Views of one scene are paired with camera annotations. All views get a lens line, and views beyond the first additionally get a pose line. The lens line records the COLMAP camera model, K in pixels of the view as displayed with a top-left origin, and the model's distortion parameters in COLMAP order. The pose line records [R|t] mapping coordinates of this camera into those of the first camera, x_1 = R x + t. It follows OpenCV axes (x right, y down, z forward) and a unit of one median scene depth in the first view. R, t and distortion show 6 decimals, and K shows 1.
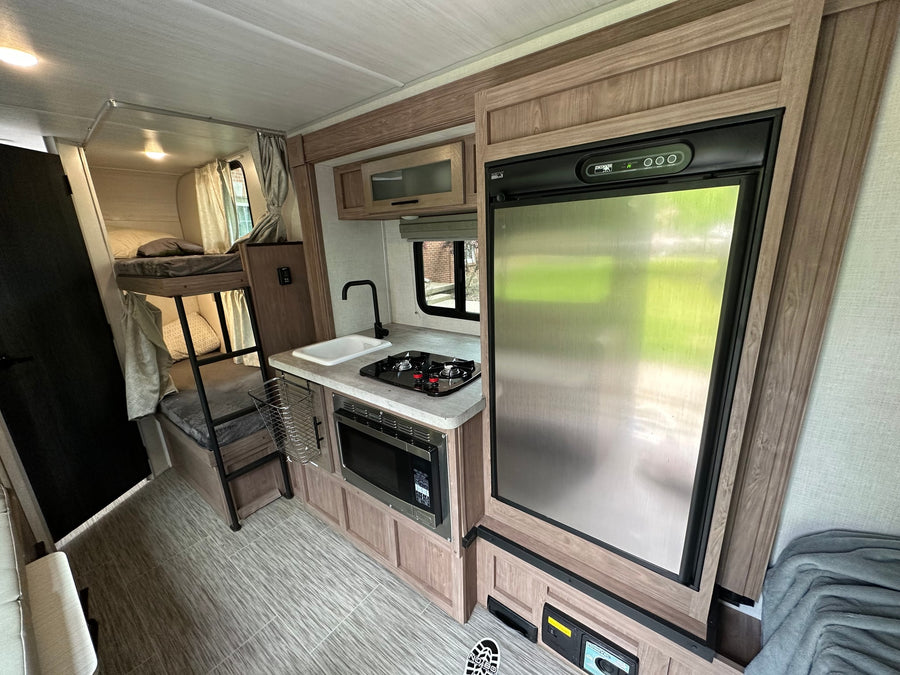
lens RADIAL K [[360.1, 0, 449.8], [0, 360.1, 337.3], [0, 0, 1]] dist [-0.004492, 0.001086]
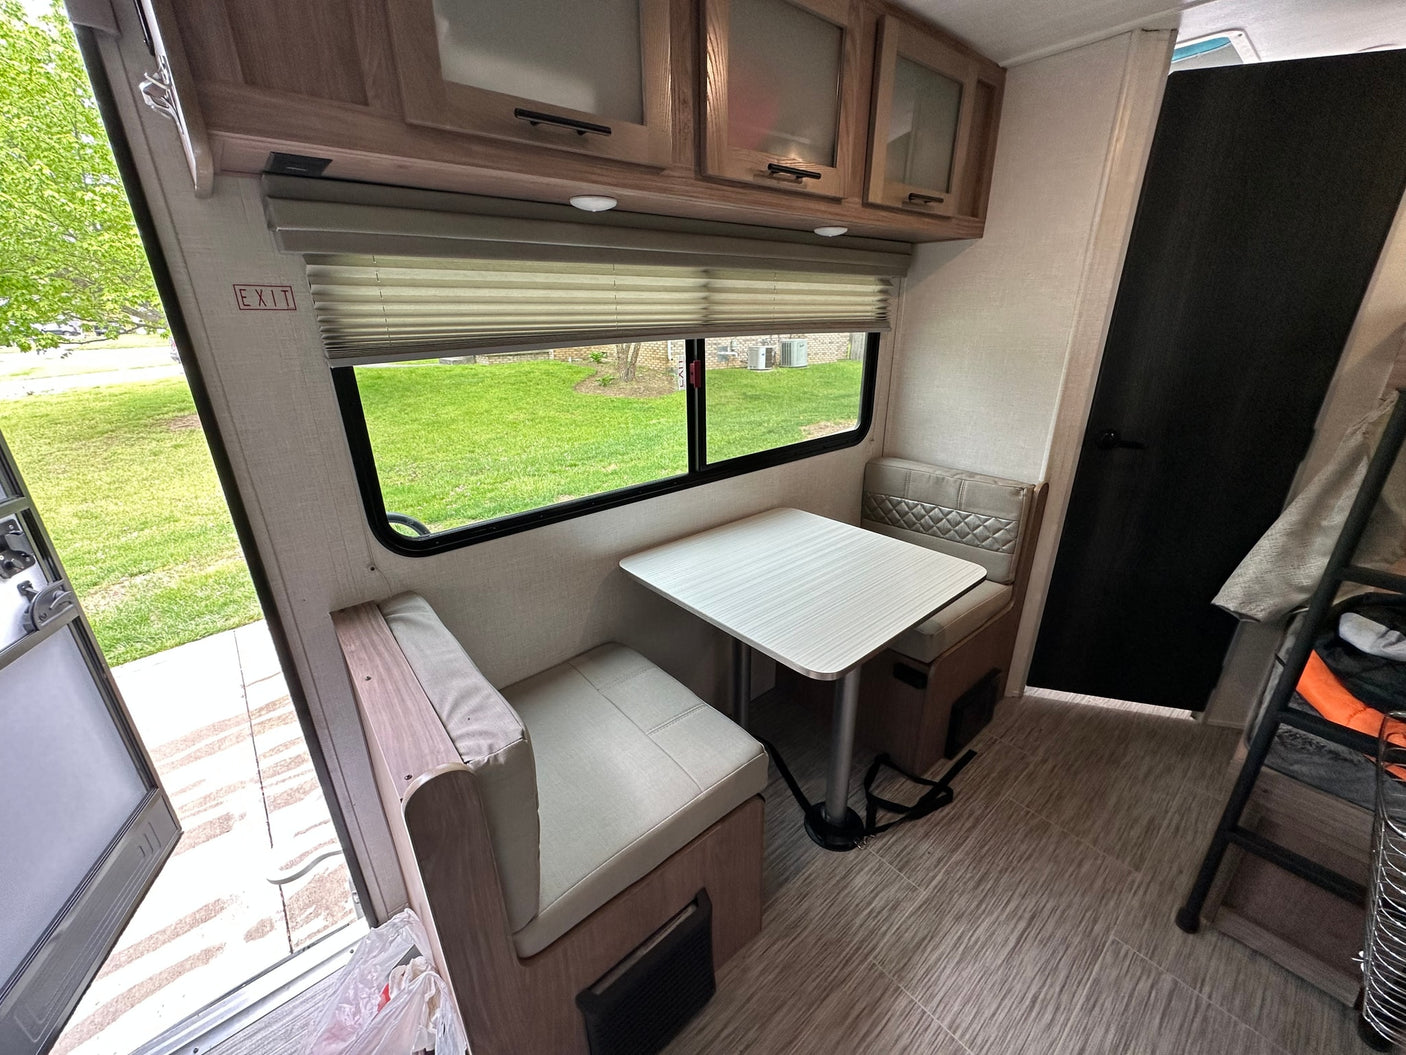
lens RADIAL K [[562.5, 0, 702.4], [0, 562.5, 525.2], [0, 0, 1]] dist [-0.004492, 0.001086]
pose [[-0.208476, 0.385652, -0.898782, -0.036037], [-0.242807, 0.869796, 0.429535, -0.061272], [0.947408, 0.307778, -0.087693, 0.383428]]
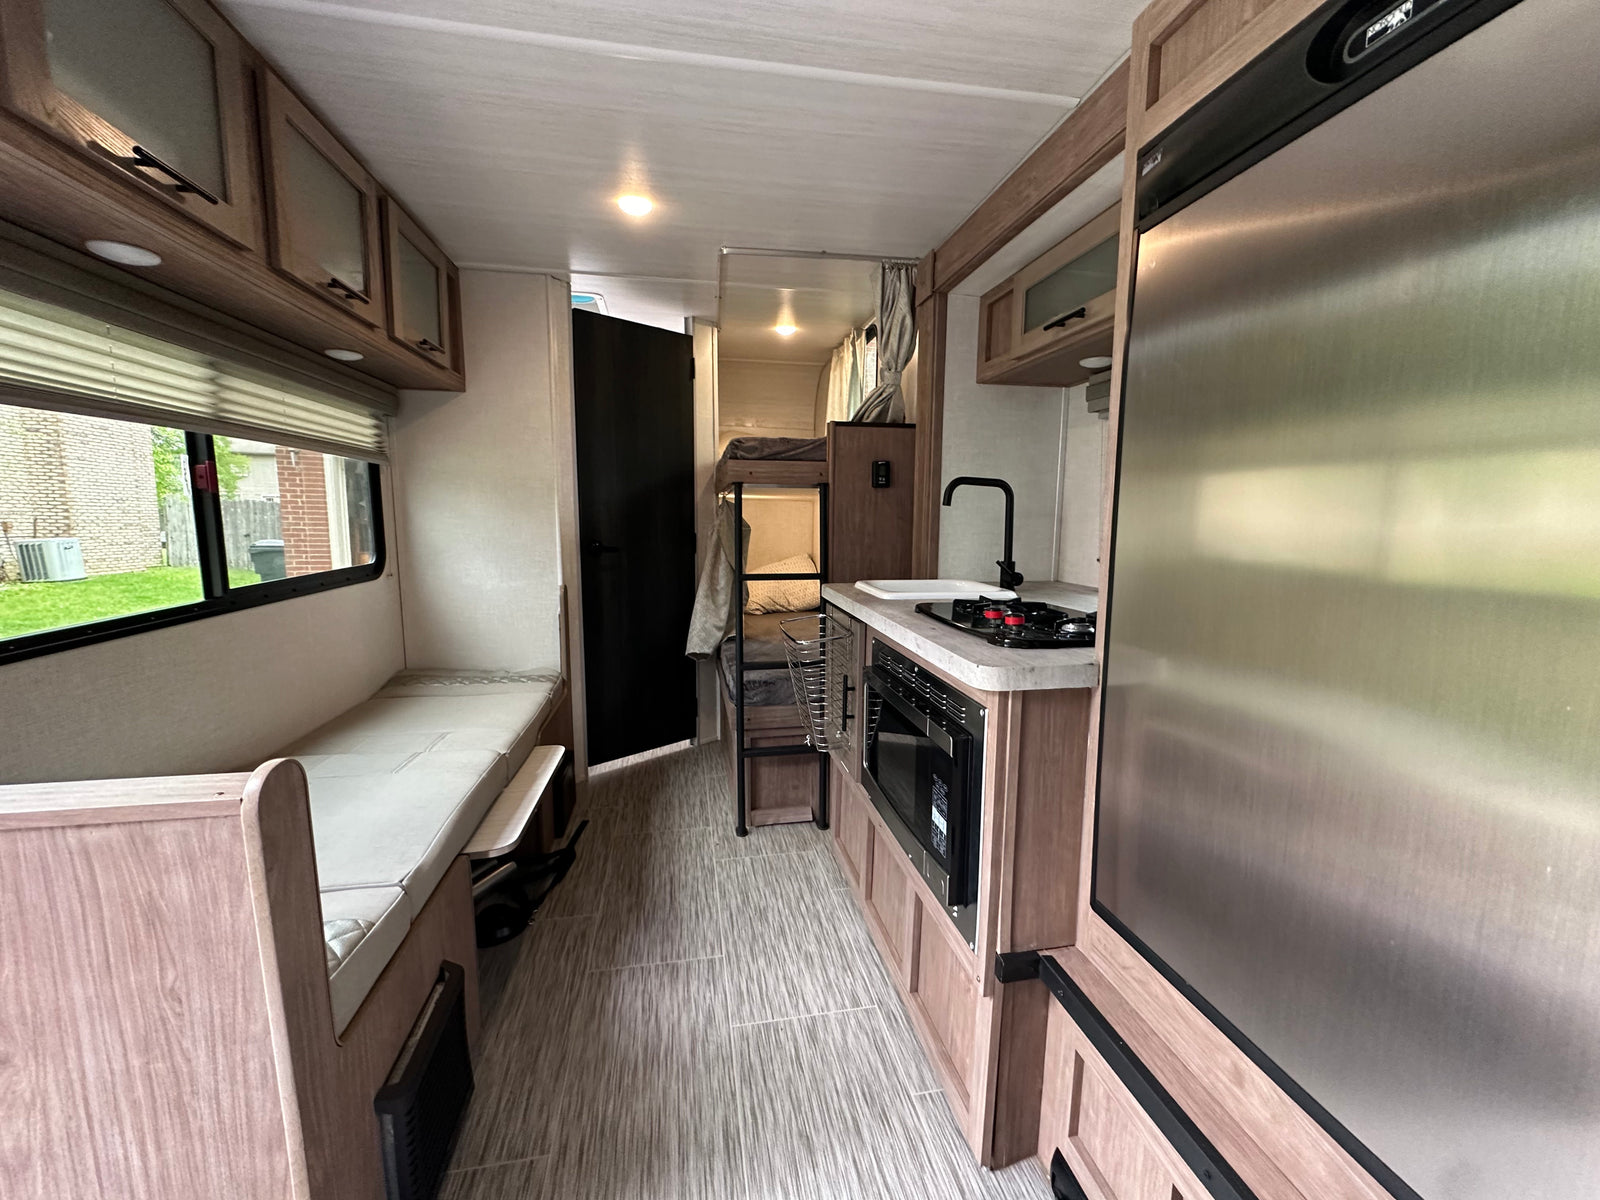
lens RADIAL K [[640.1, 0, 800.6], [0, 640.1, 600.4], [0, 0, 1]] dist [-0.004492, 0.001086]
pose [[0.743704, 0.135359, -0.654662, 0.247452], [-0.214532, 0.975816, -0.041949, 0.149089], [0.633152, 0.171644, 0.754757, 0.098187]]
